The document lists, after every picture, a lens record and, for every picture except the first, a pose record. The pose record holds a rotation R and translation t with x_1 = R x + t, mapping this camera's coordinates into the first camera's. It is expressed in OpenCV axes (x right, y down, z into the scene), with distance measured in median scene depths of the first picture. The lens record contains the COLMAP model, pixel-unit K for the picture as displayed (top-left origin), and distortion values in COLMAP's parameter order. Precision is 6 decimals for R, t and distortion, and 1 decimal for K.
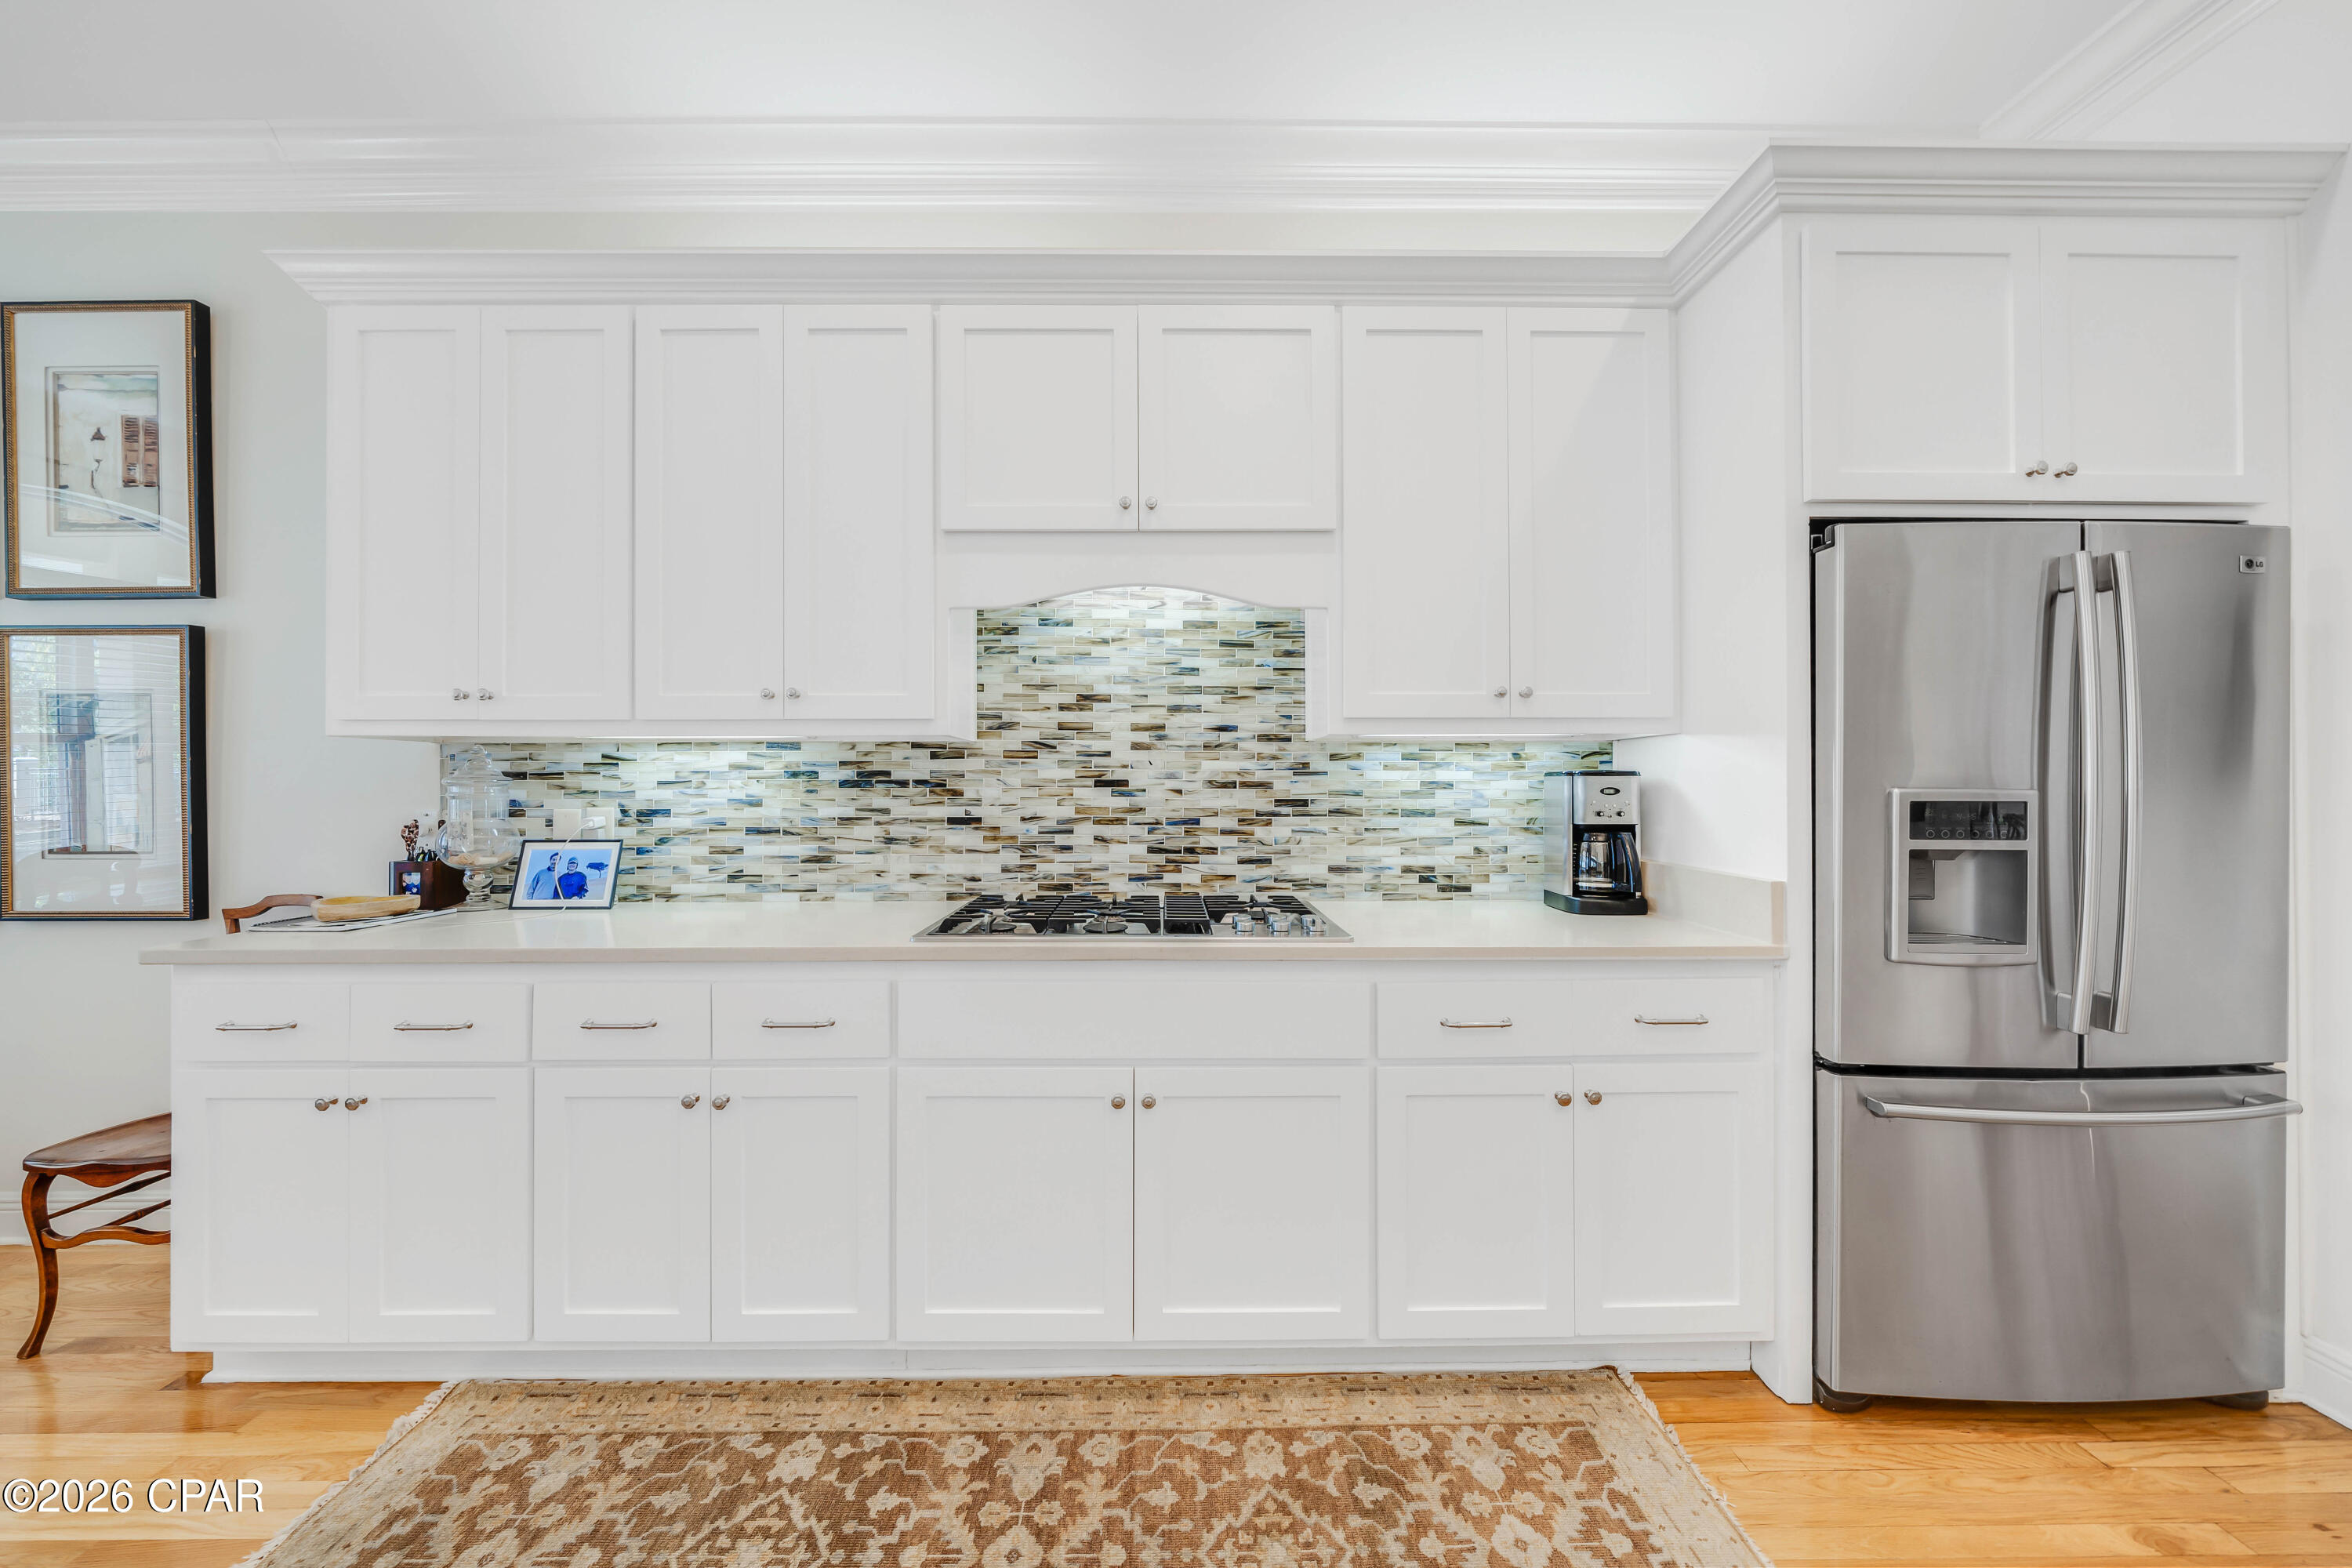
lens RADIAL K [[830.4, 0, 1174.2], [0, 830.4, 778.6], [0, 0, 1]] dist [-0.004060, -0.000169]
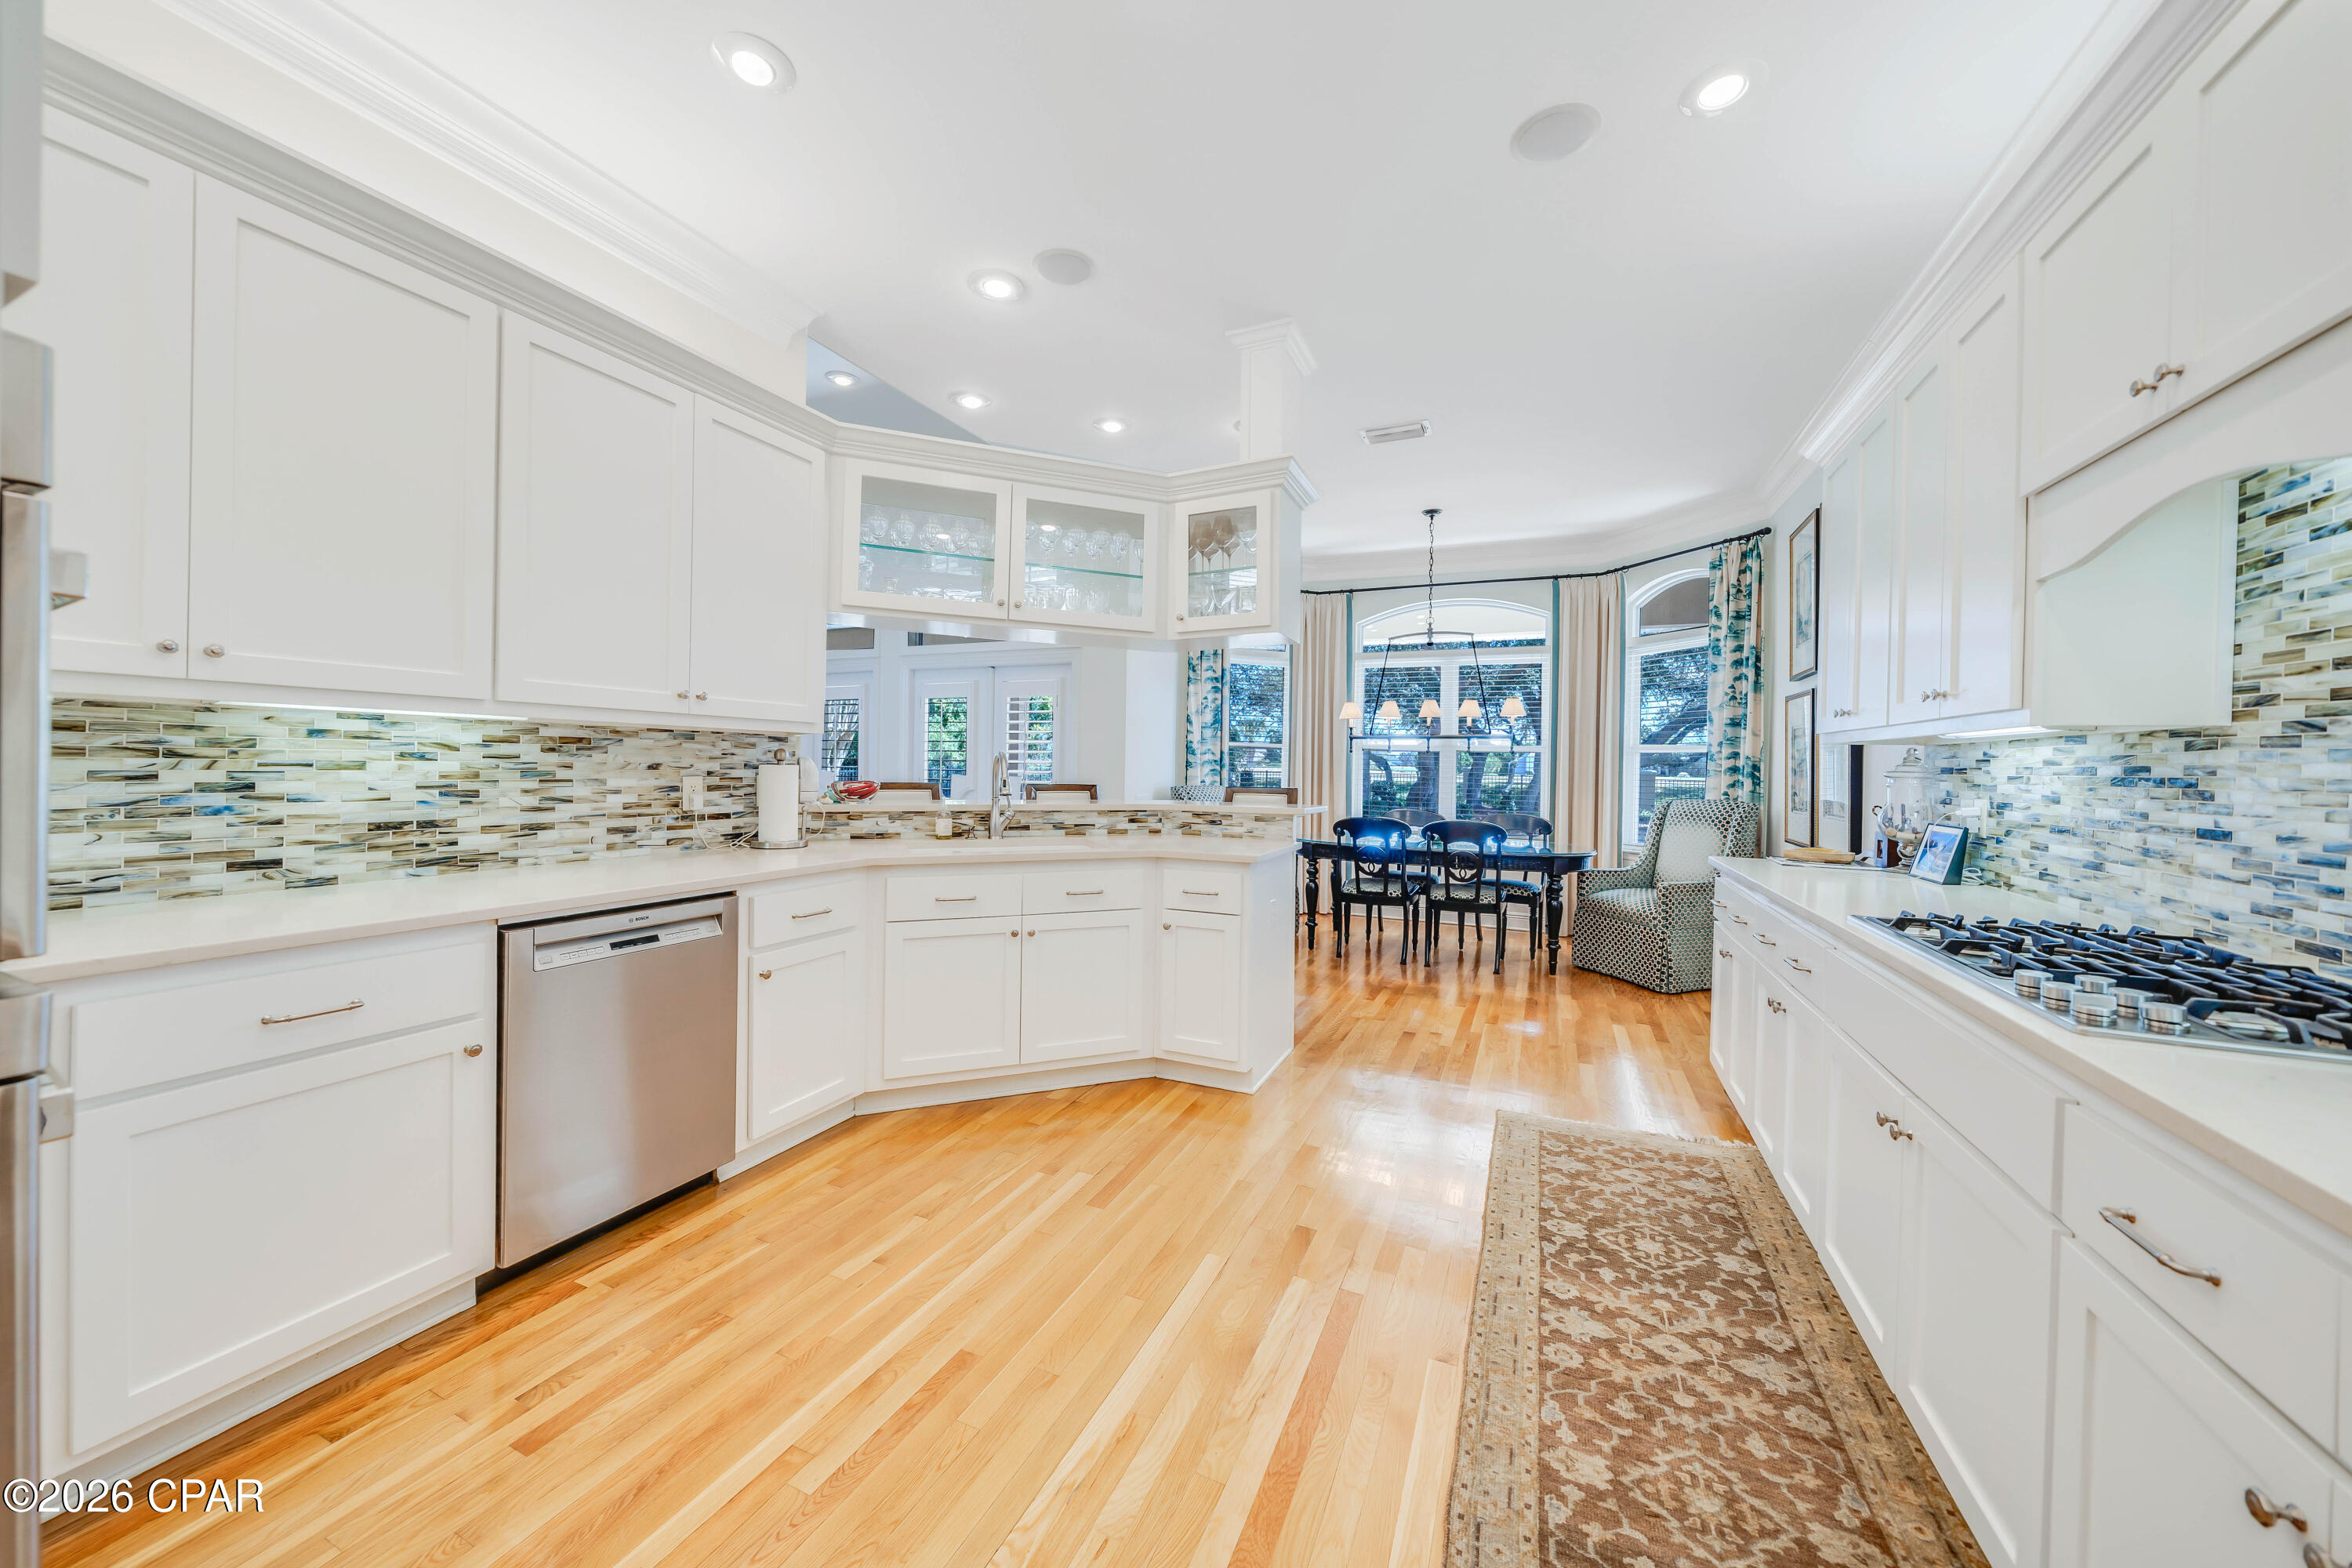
lens RADIAL K [[837.3, 0, 1153.2], [0, 837.3, 765.8], [0, 0, 1]] dist [-0.001880, -0.000137]
pose [[-0.431967, -0.000930, -0.901889, 0.814594], [-0.012006, 0.999917, 0.004719, -0.002183], [0.901810, 0.012867, -0.431942, 0.474432]]
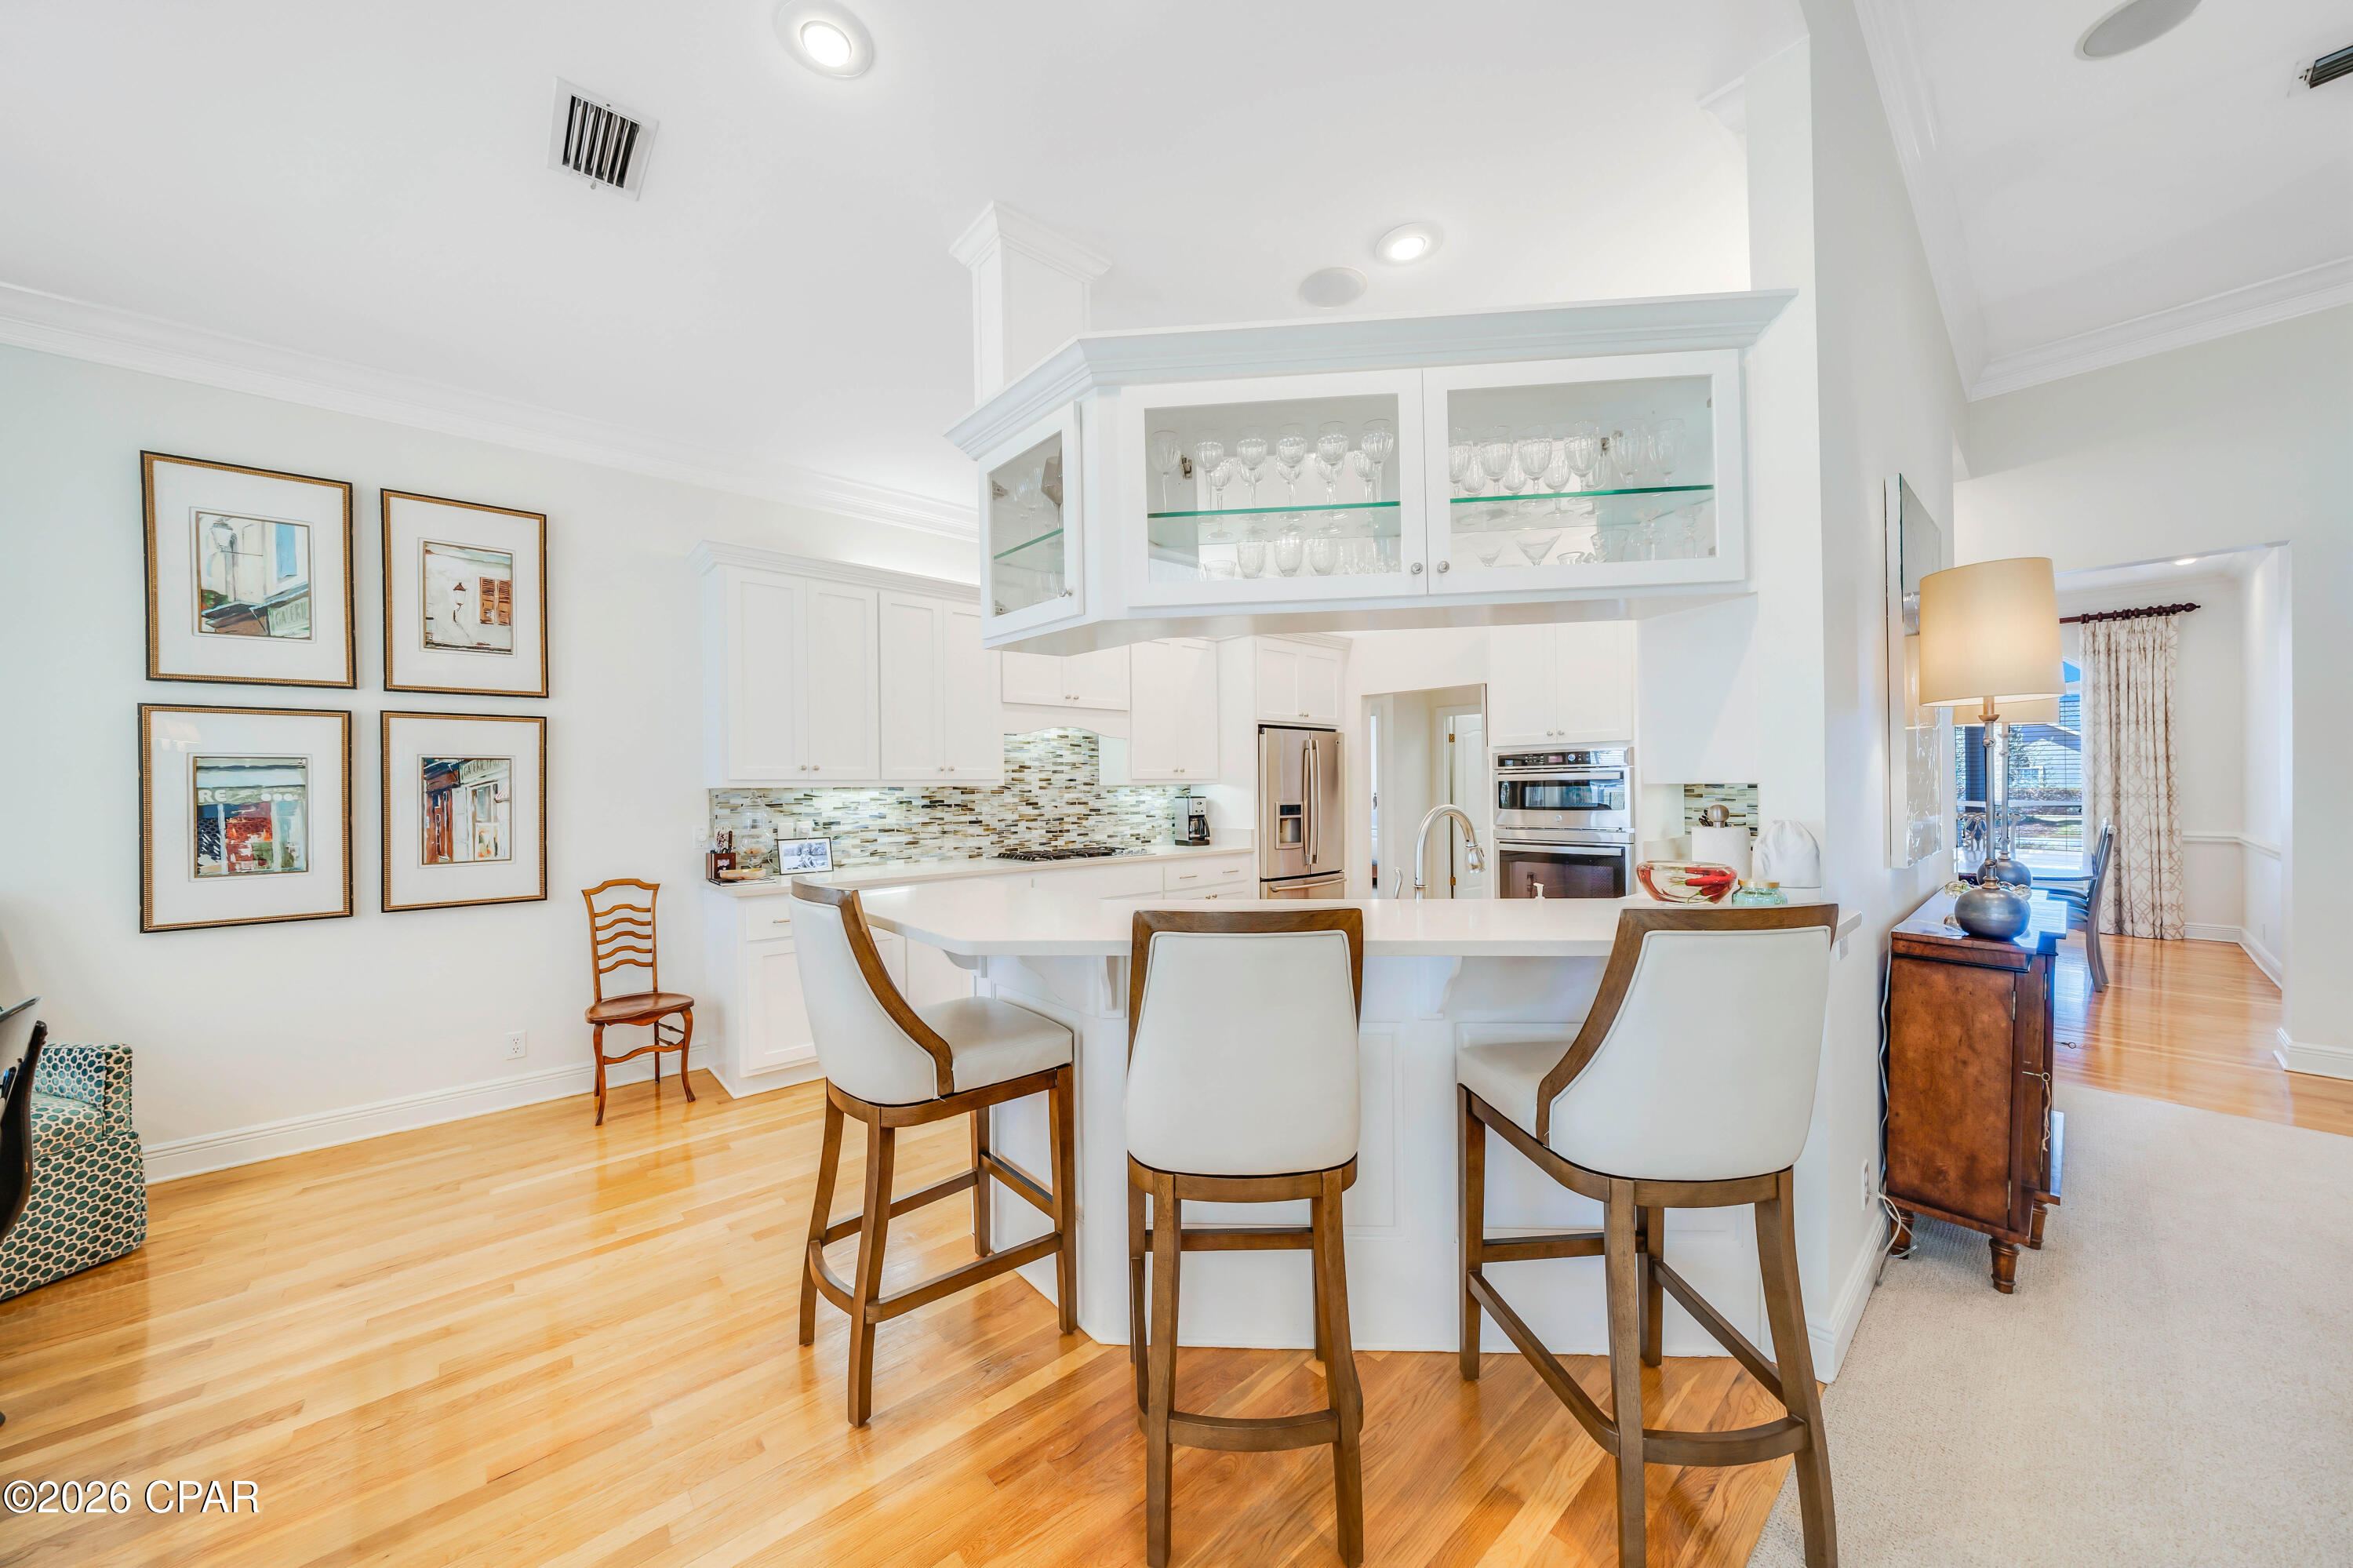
lens RADIAL K [[798.2, 0, 1159.9], [0, 798.2, 784.0], [0, 0, 1]] dist [-0.000672, 0.000014]
pose [[0.761209, -0.003195, 0.648499, -1.258229], [0.006073, 0.999979, -0.002202, -0.042993], [-0.648479, 0.005614, 0.761212, -0.937415]]
